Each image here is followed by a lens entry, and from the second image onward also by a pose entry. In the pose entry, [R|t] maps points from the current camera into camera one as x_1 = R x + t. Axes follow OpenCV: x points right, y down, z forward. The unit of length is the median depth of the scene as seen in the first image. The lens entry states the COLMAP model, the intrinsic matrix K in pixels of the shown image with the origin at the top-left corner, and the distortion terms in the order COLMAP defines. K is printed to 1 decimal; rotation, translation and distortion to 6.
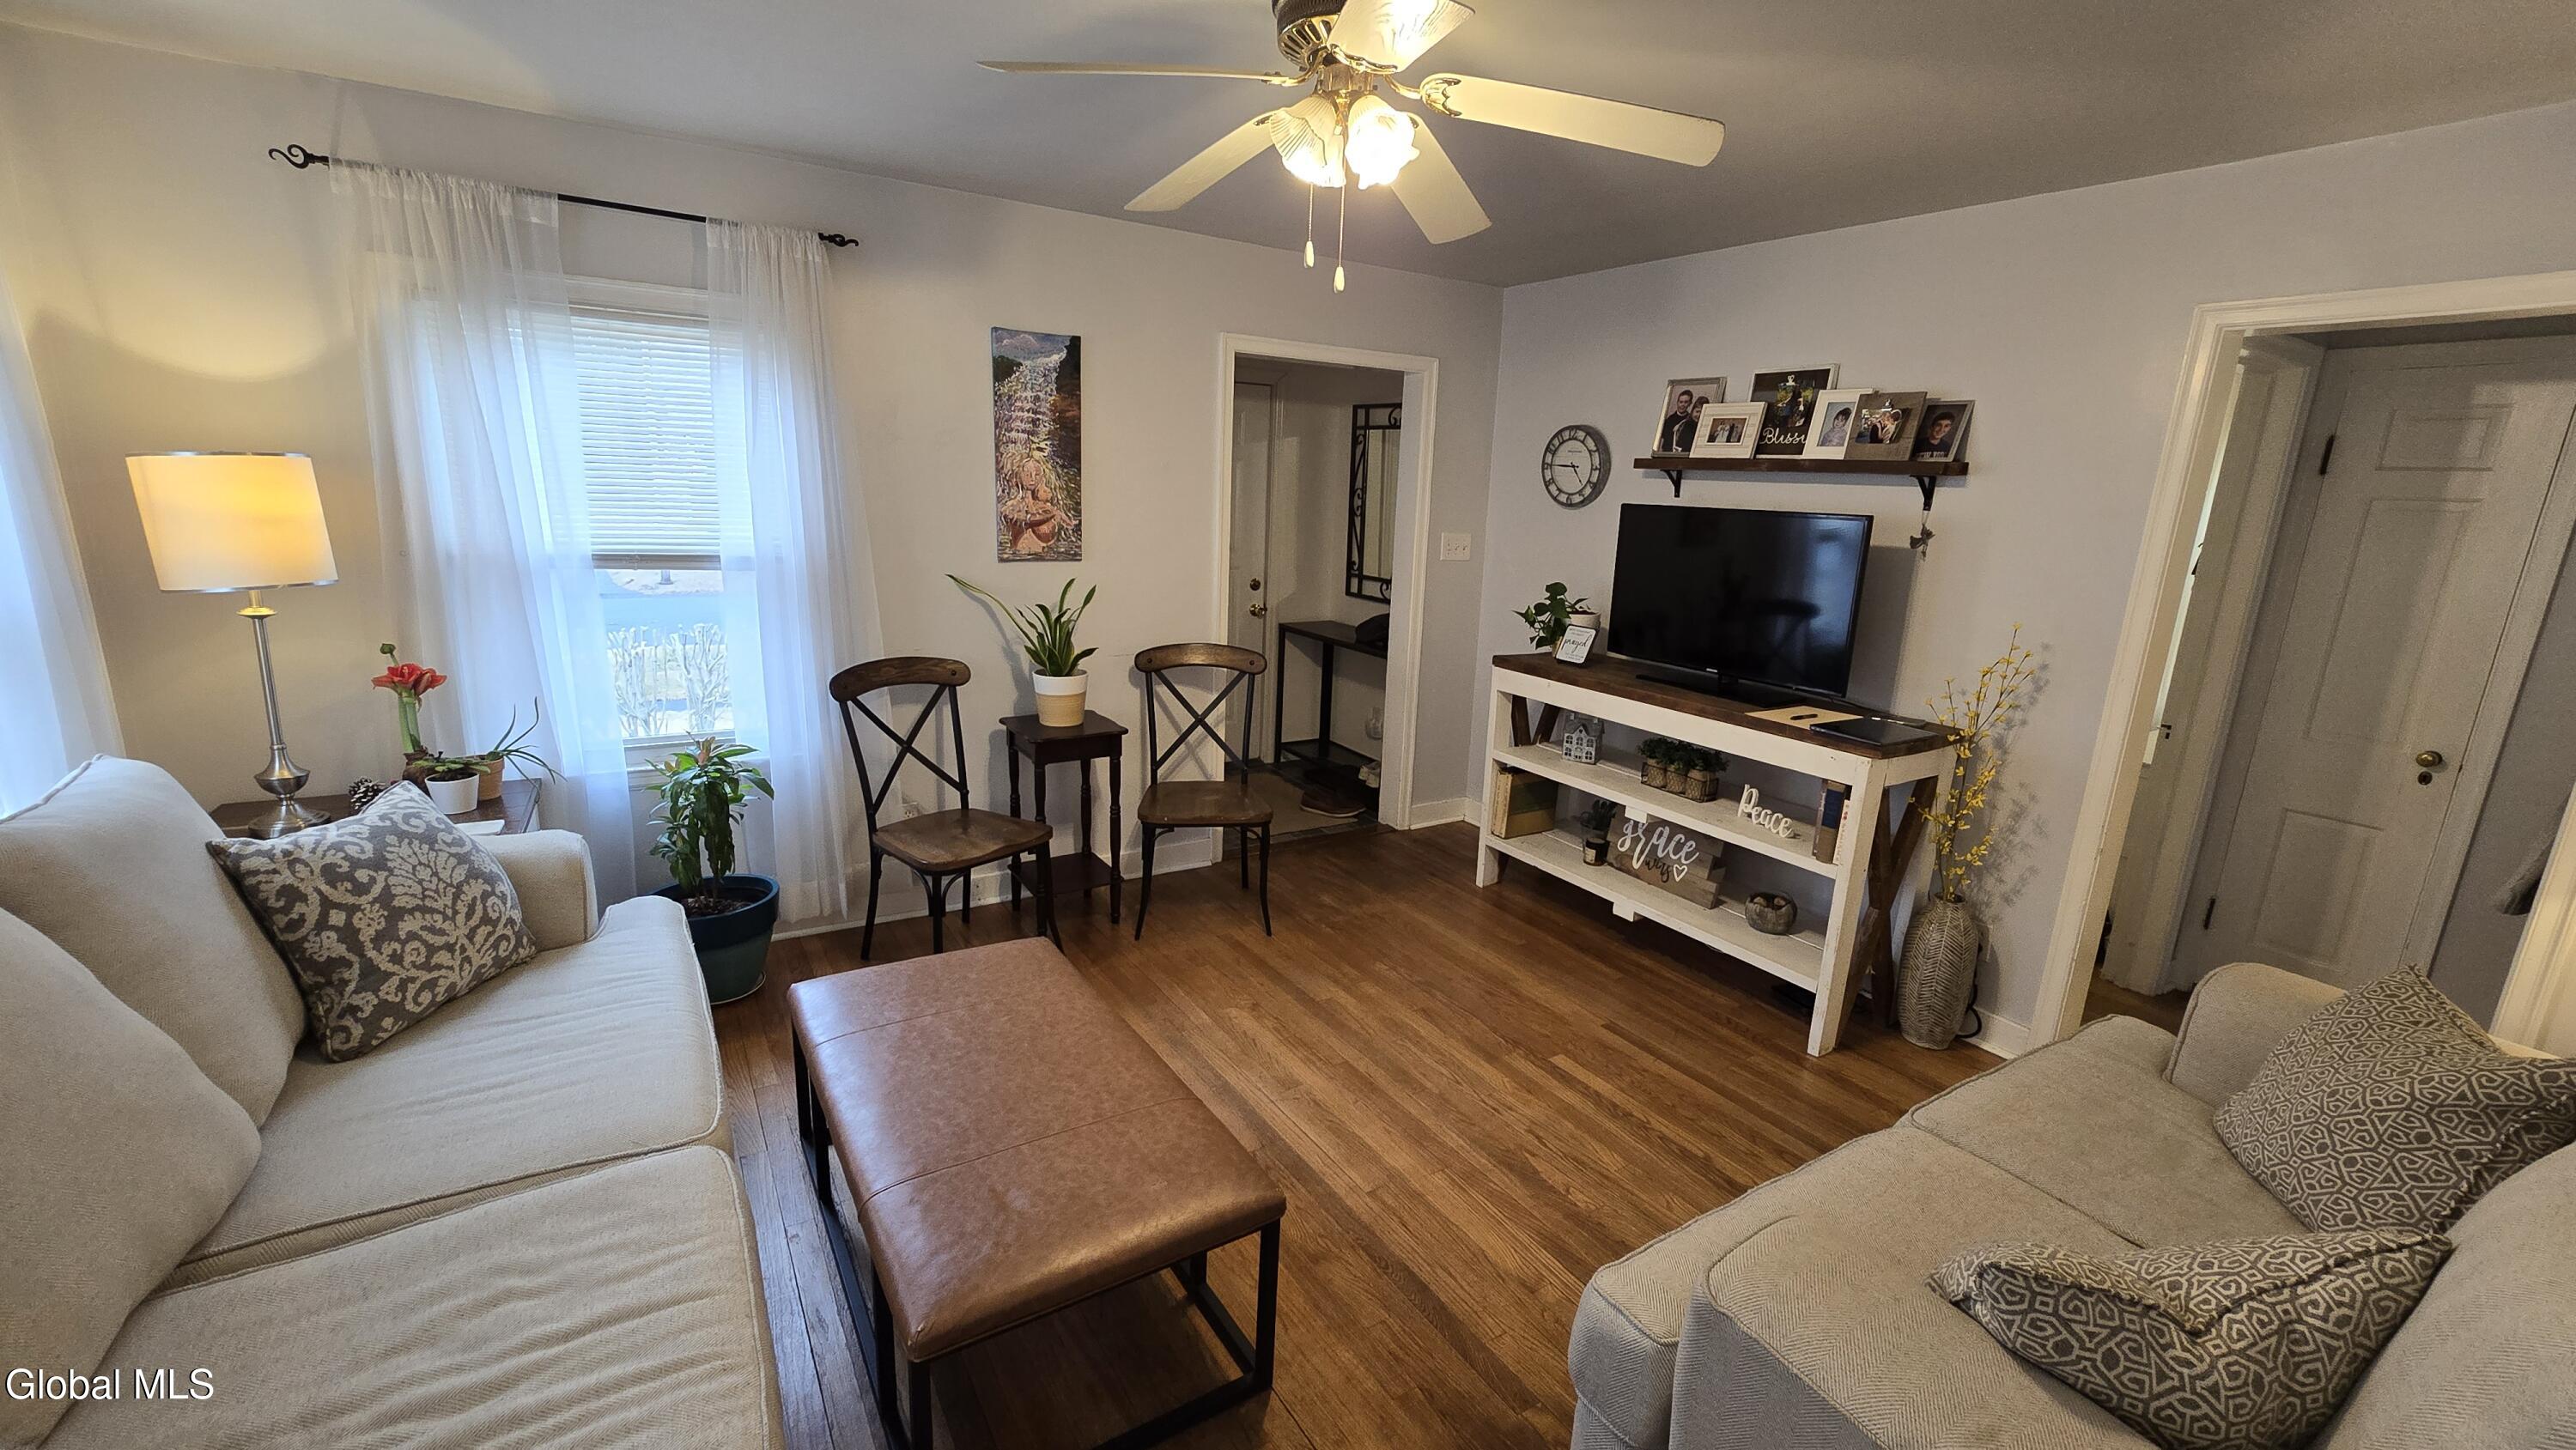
lens RADIAL K [[1035.4, 0, 1288.0], [0, 1035.4, 725.0], [0, 0, 1]] dist [0.000489, 0.000051]
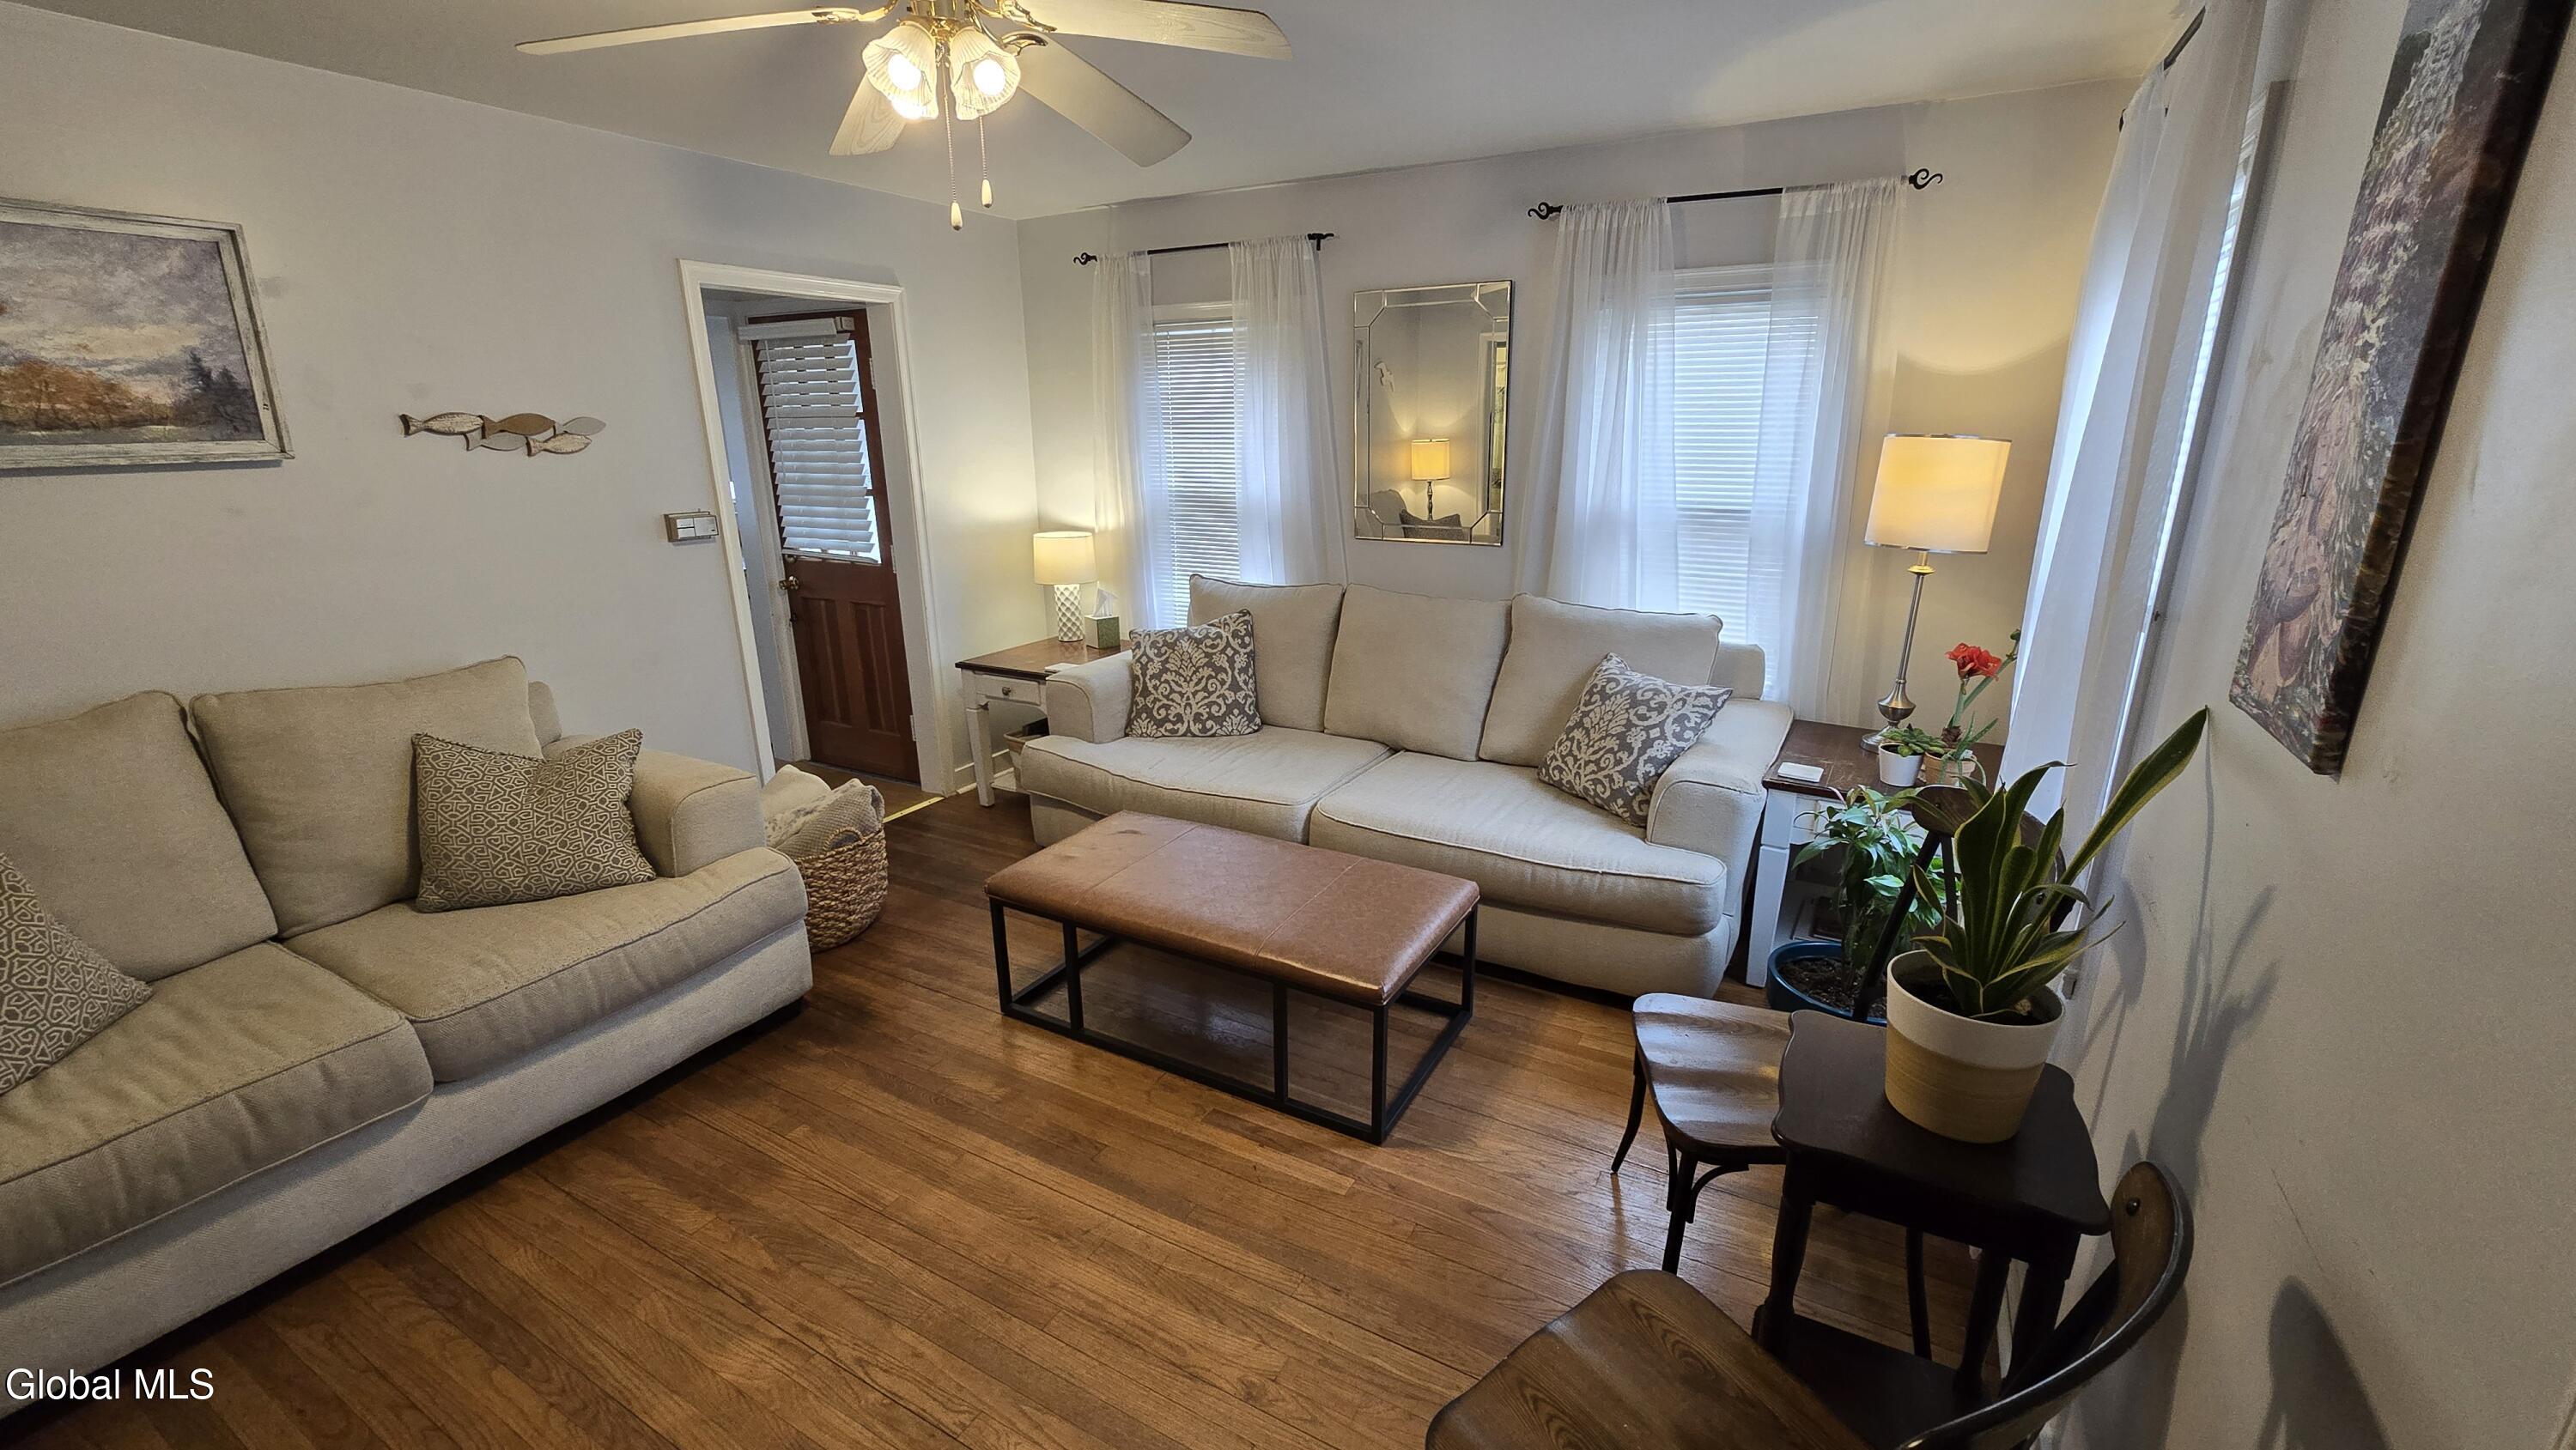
lens RADIAL K [[1035.4, 0, 1288.0], [0, 1035.4, 725.0], [0, 0, 1]] dist [0.000489, 0.000051]
pose [[-0.873179, 0.102129, -0.476580, 0.231704], [-0.143249, 0.880842, 0.451218, -0.388707], [0.465874, 0.462263, -0.754503, 1.662223]]
